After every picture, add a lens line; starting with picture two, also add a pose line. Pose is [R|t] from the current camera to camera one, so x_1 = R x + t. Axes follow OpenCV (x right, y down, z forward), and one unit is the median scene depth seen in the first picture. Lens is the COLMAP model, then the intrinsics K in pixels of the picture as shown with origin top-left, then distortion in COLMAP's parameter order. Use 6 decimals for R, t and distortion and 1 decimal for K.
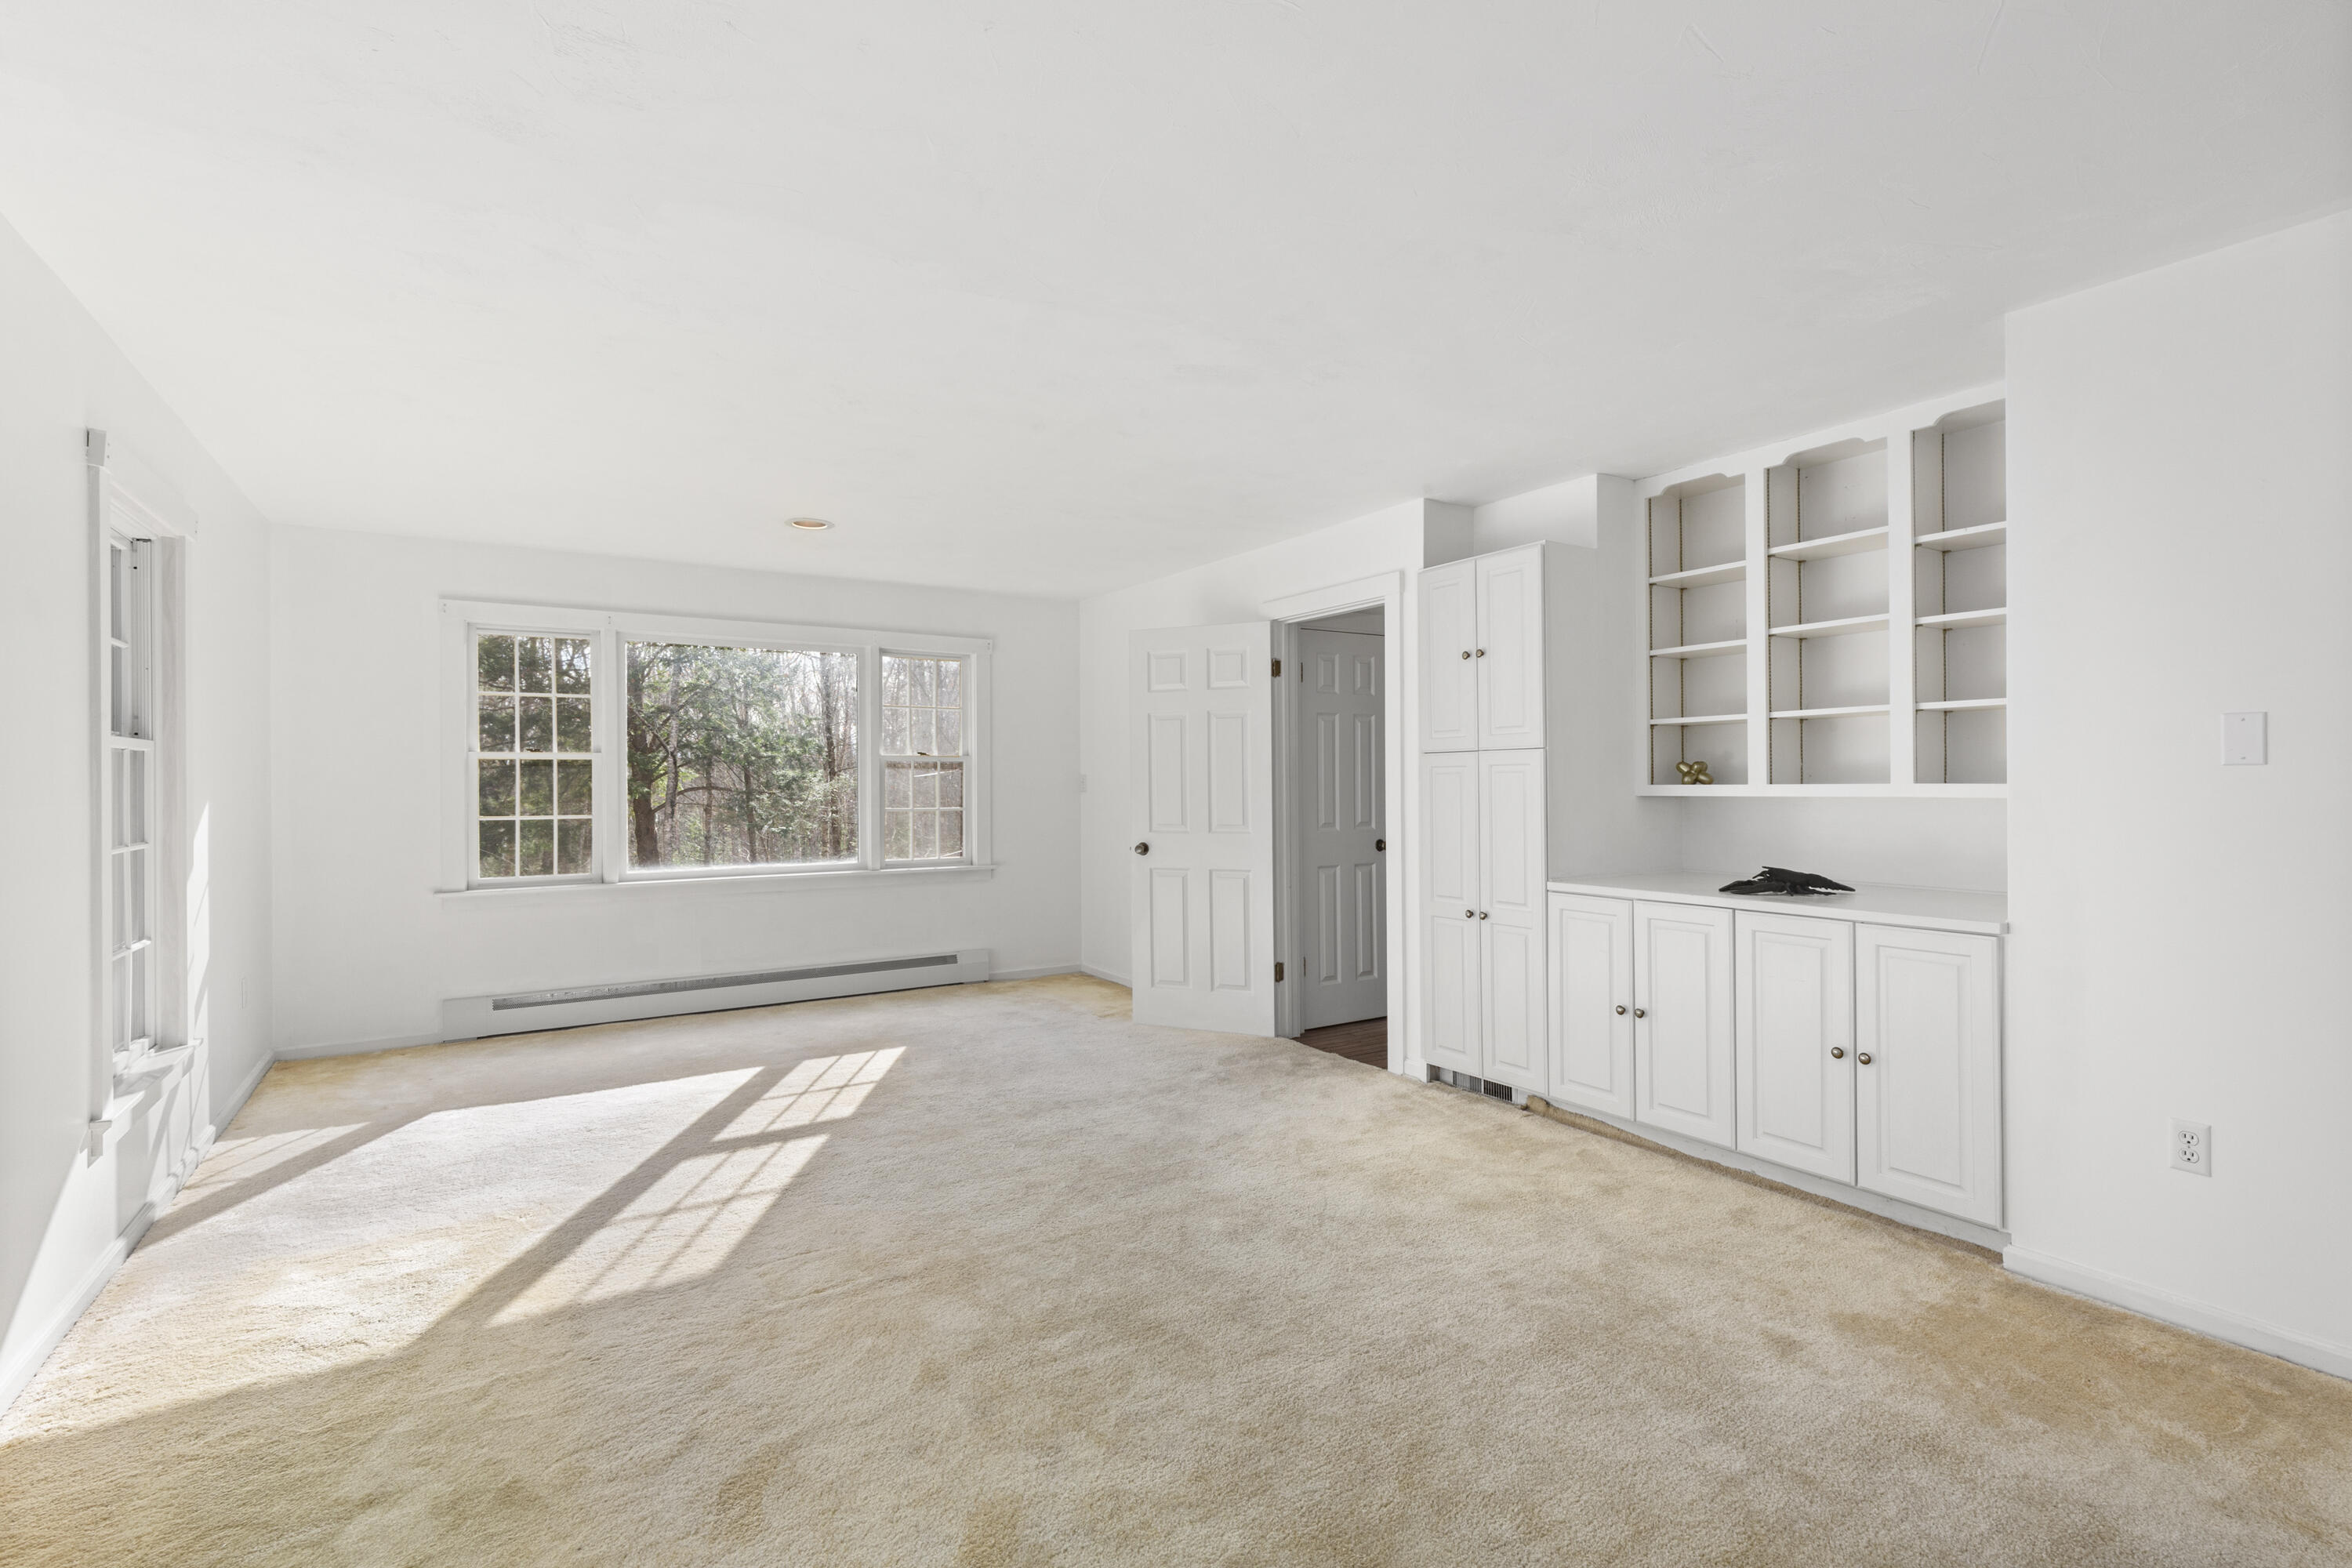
lens RADIAL K [[1098.2, 0, 1168.2], [0, 1098.2, 778.6], [0, 0, 1]] dist [-0.001419, 0.000341]
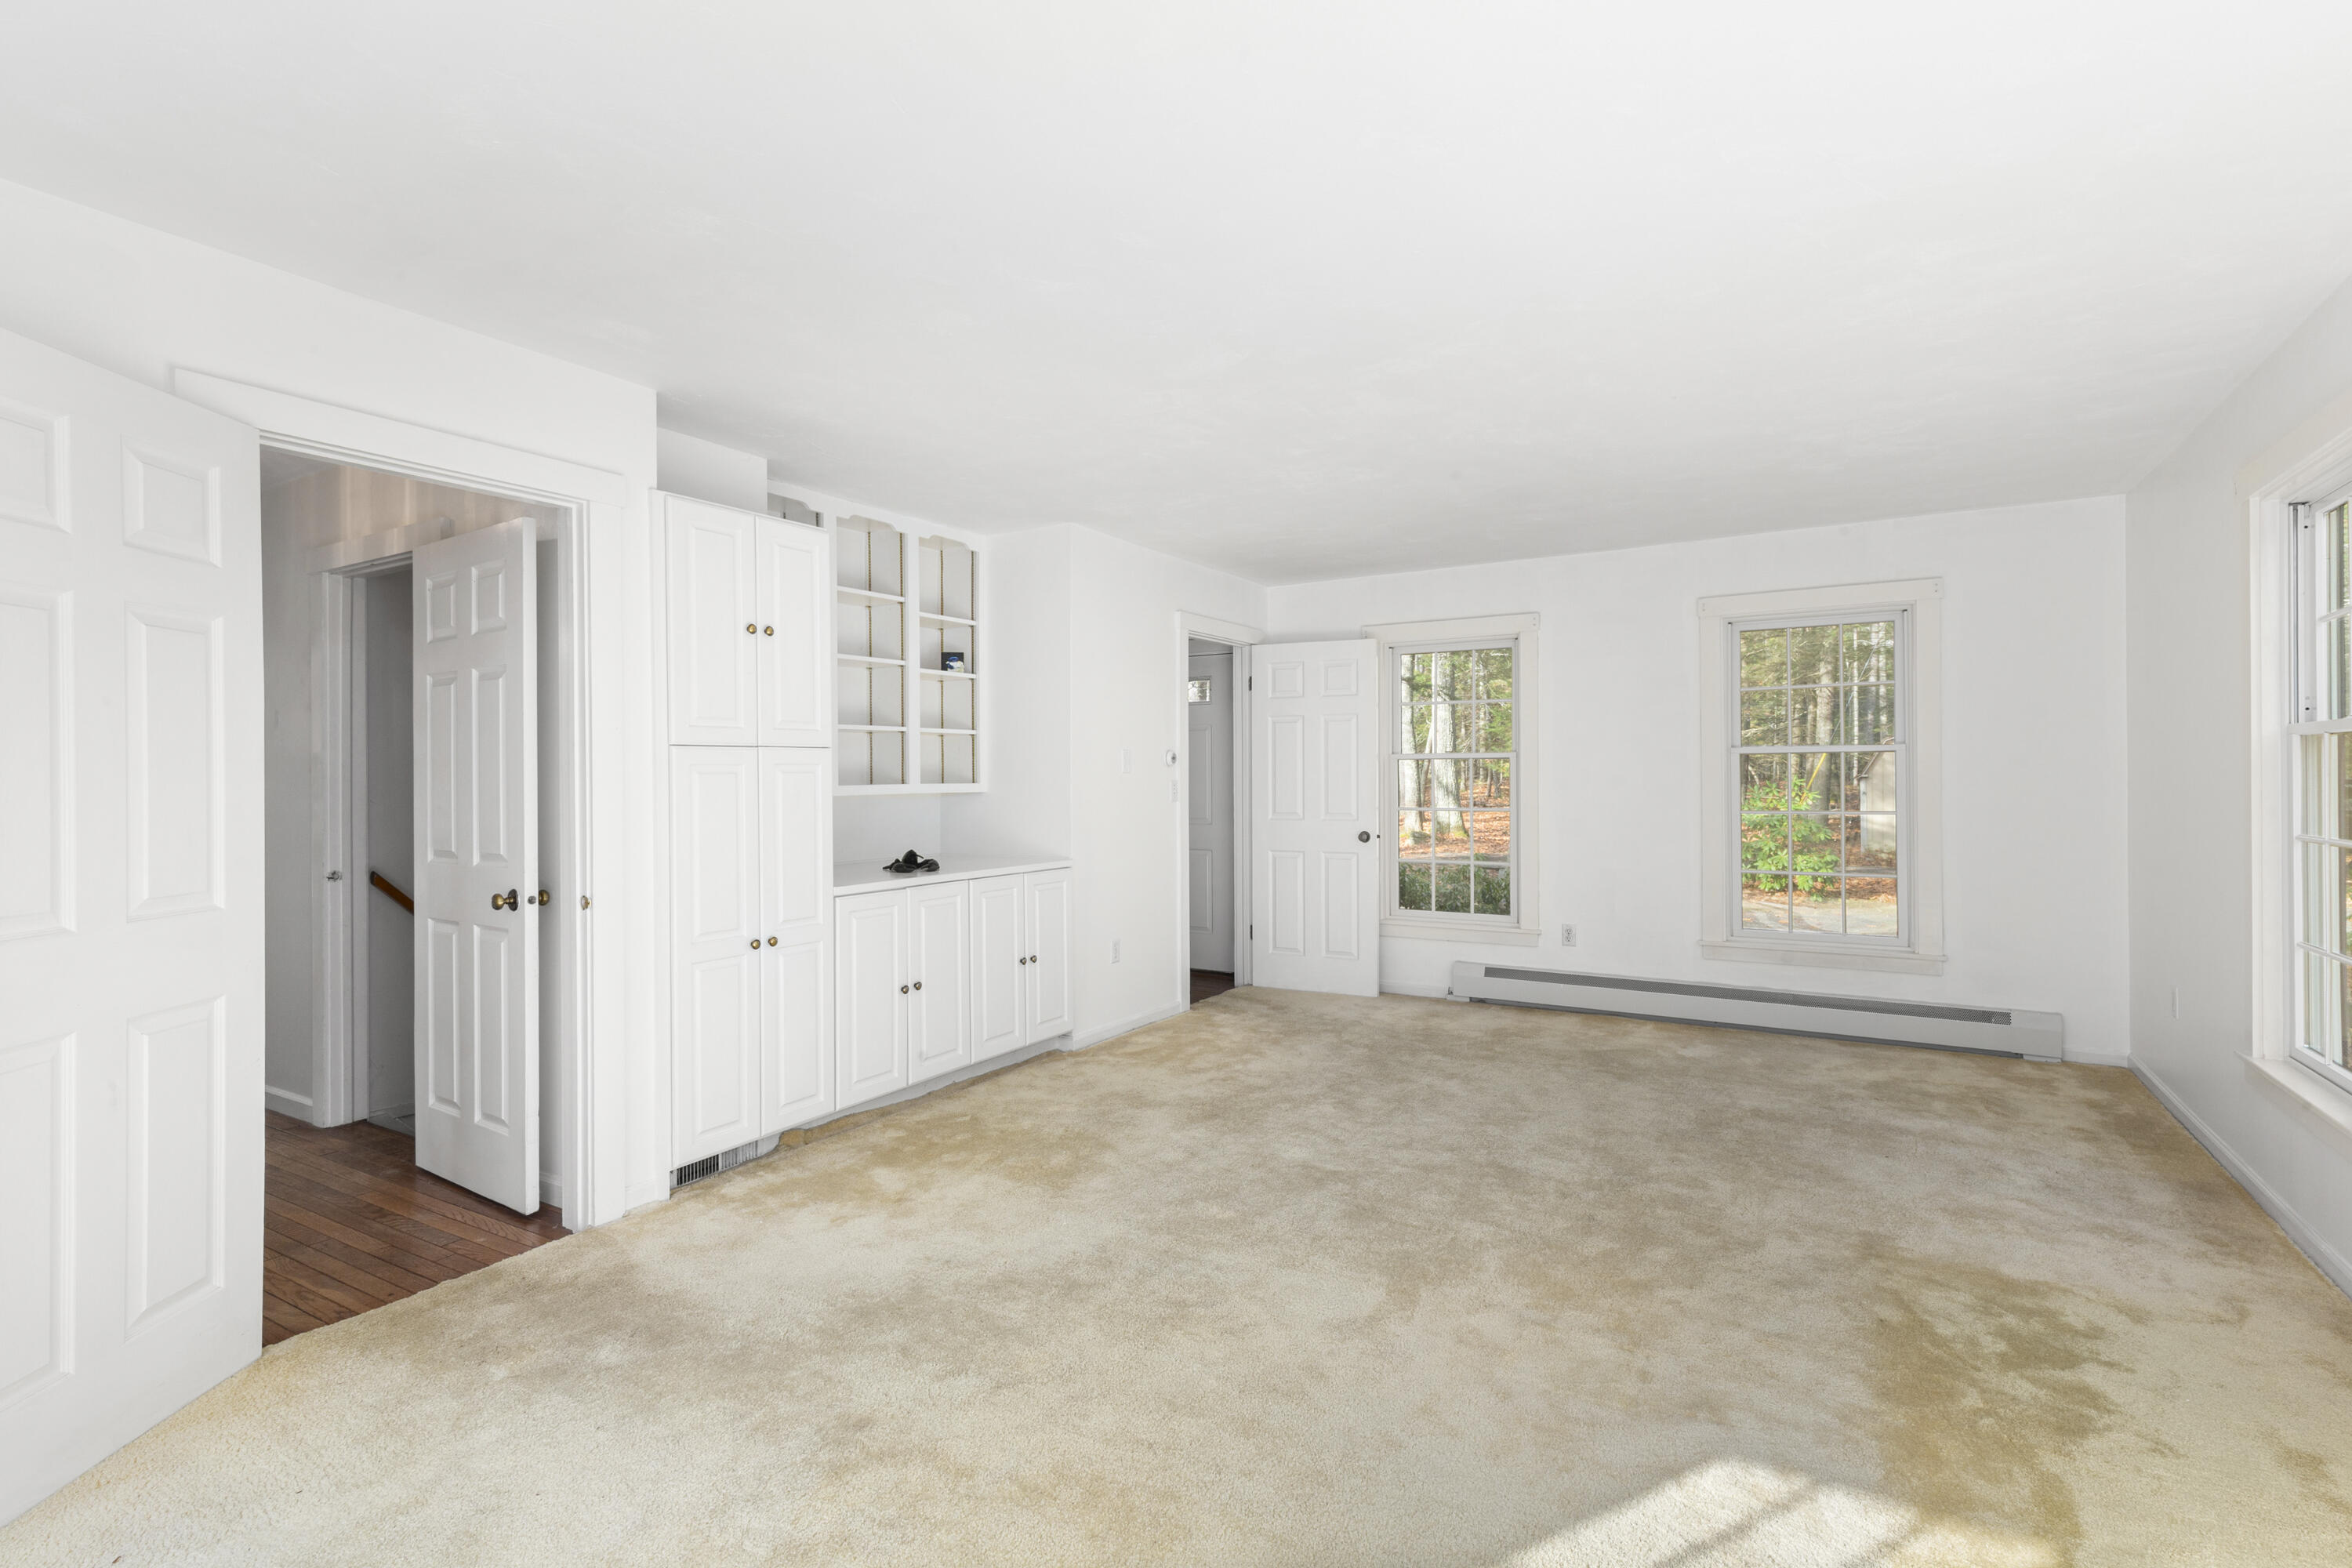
lens RADIAL K [[1098.2, 0, 1168.3], [0, 1098.2, 775.6], [0, 0, 1]] dist [-0.001419, 0.000341]
pose [[-0.458138, 0.003333, 0.888875, -0.575031], [-0.002124, 0.999986, -0.004845, 0.000423], [-0.888878, -0.004108, -0.458125, 1.060300]]
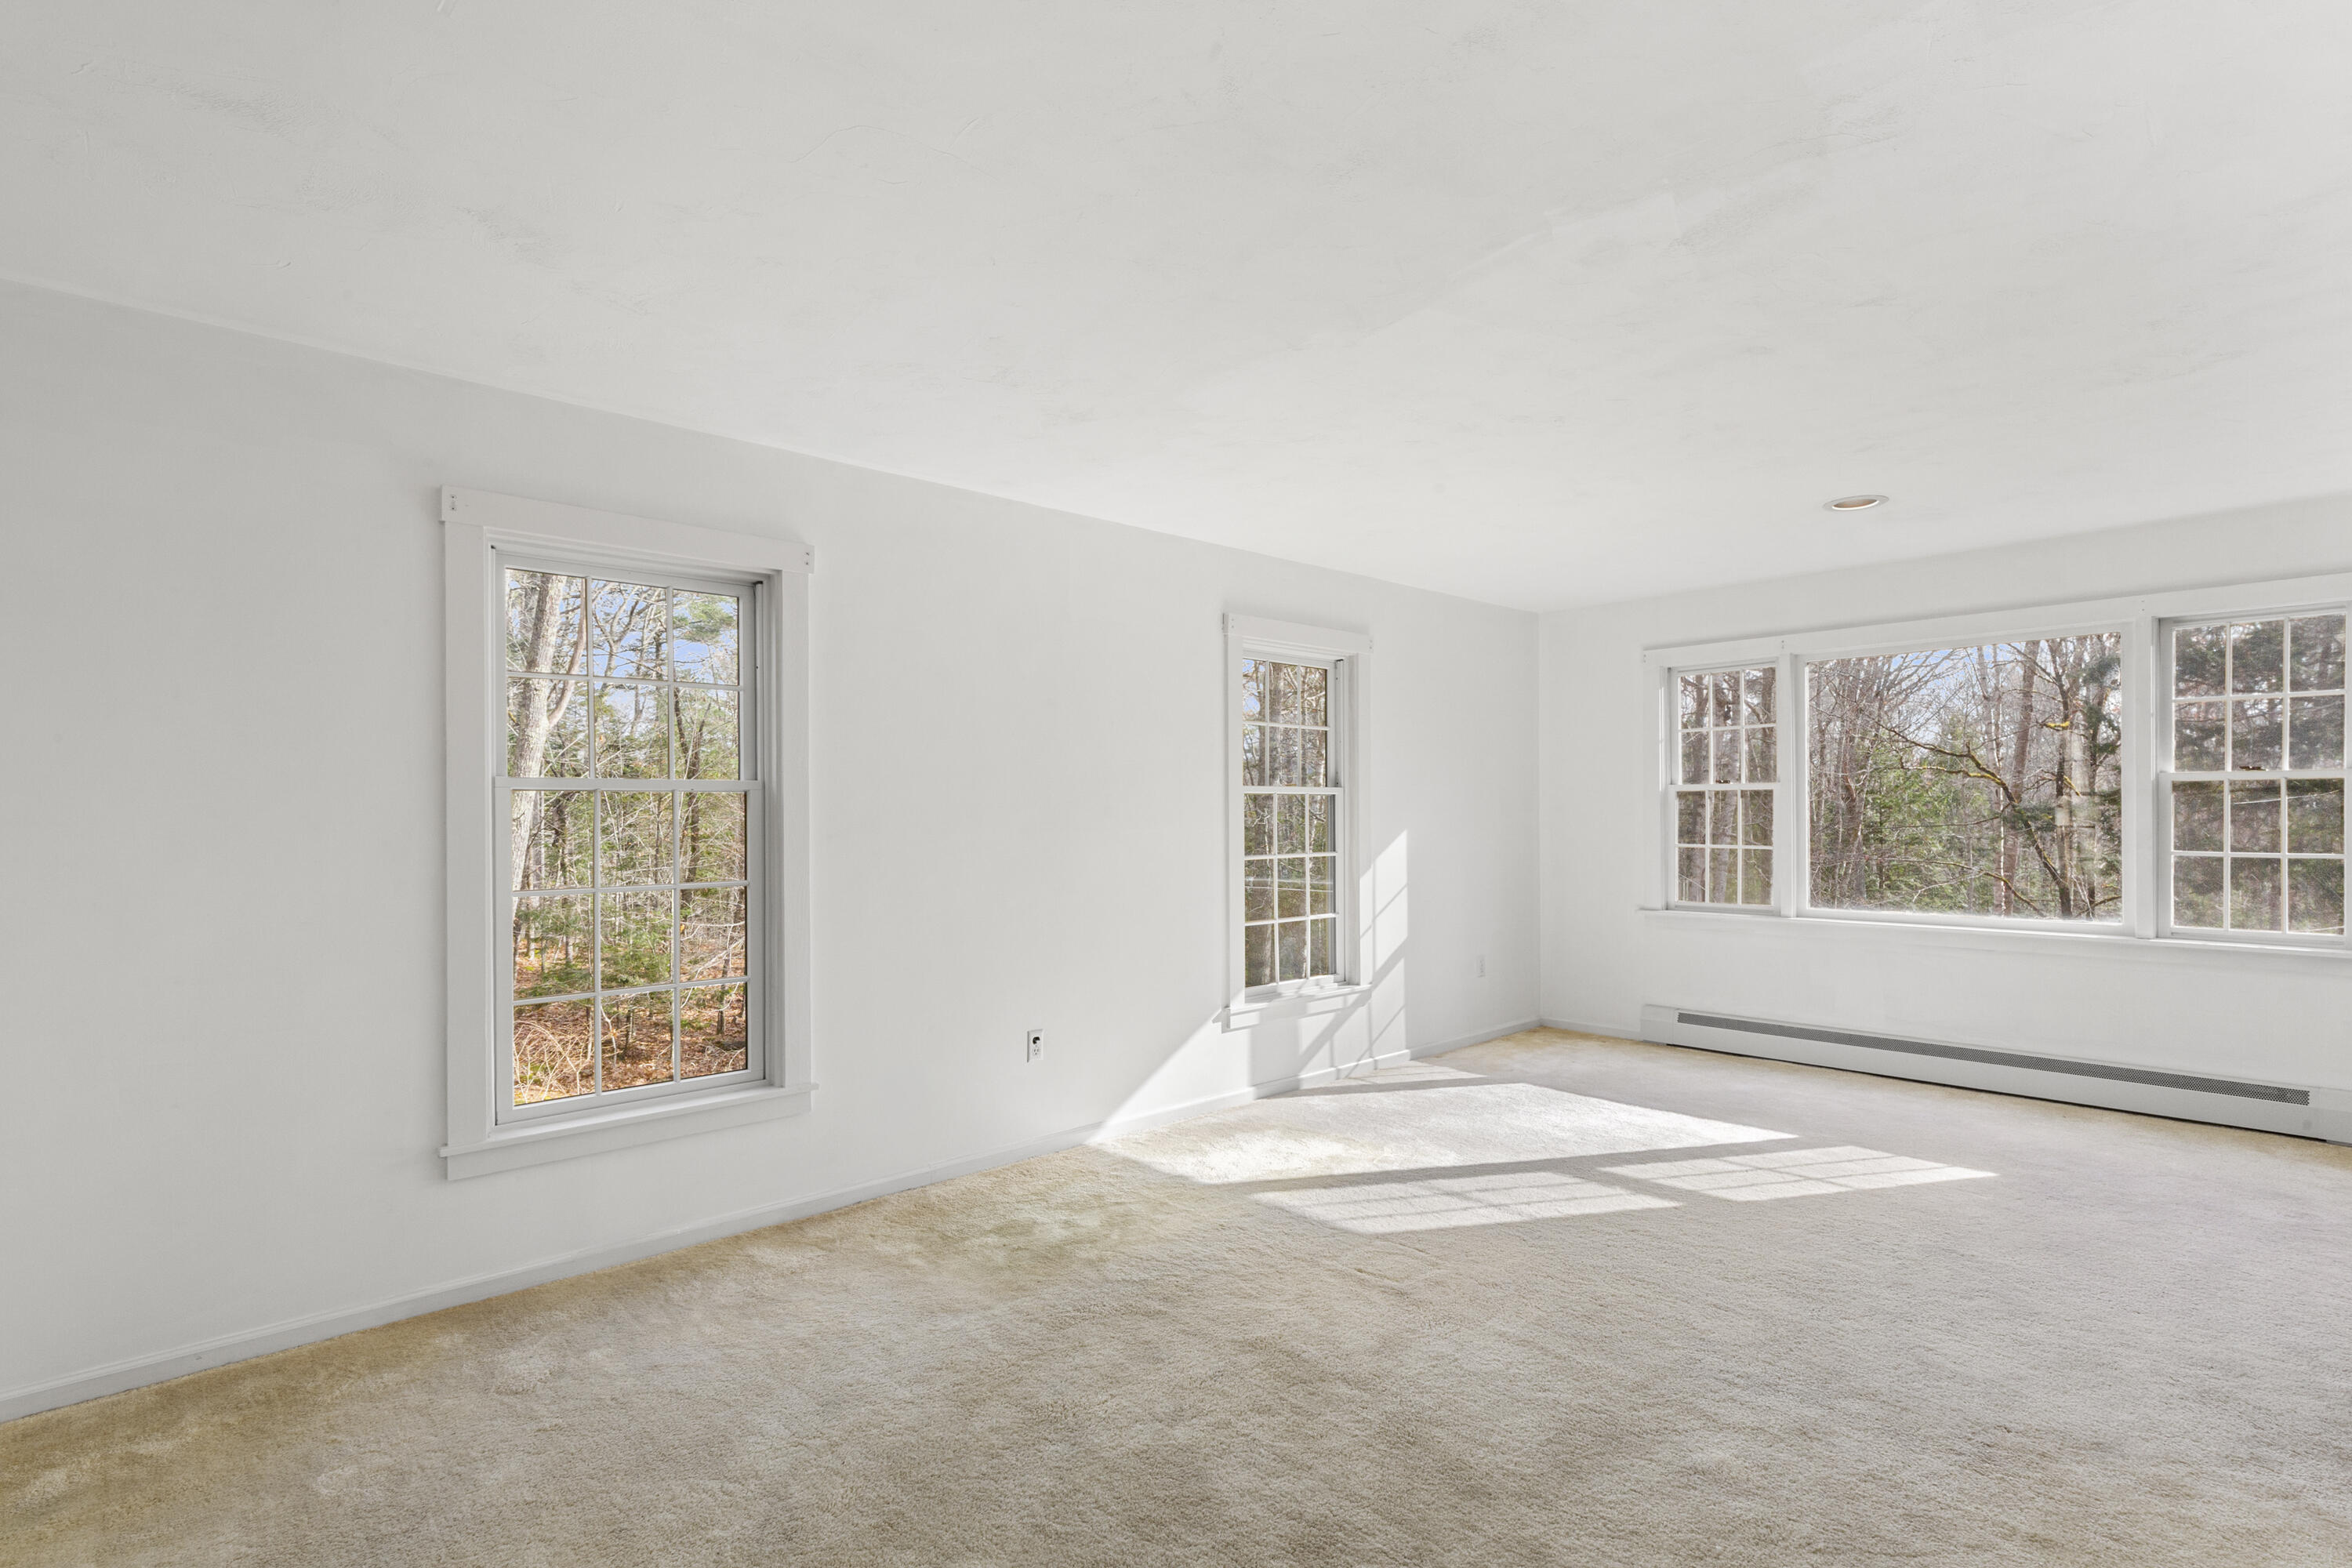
lens RADIAL K [[1145.1, 0, 1168.8], [0, 1145.1, 802.4], [0, 0, 1]] dist [-0.006355, -0.002244]
pose [[0.189304, 0.000044, -0.981918, 0.474540], [-0.001176, 0.999999, -0.000182, -0.005958], [0.981918, 0.001189, 0.189304, 0.359278]]
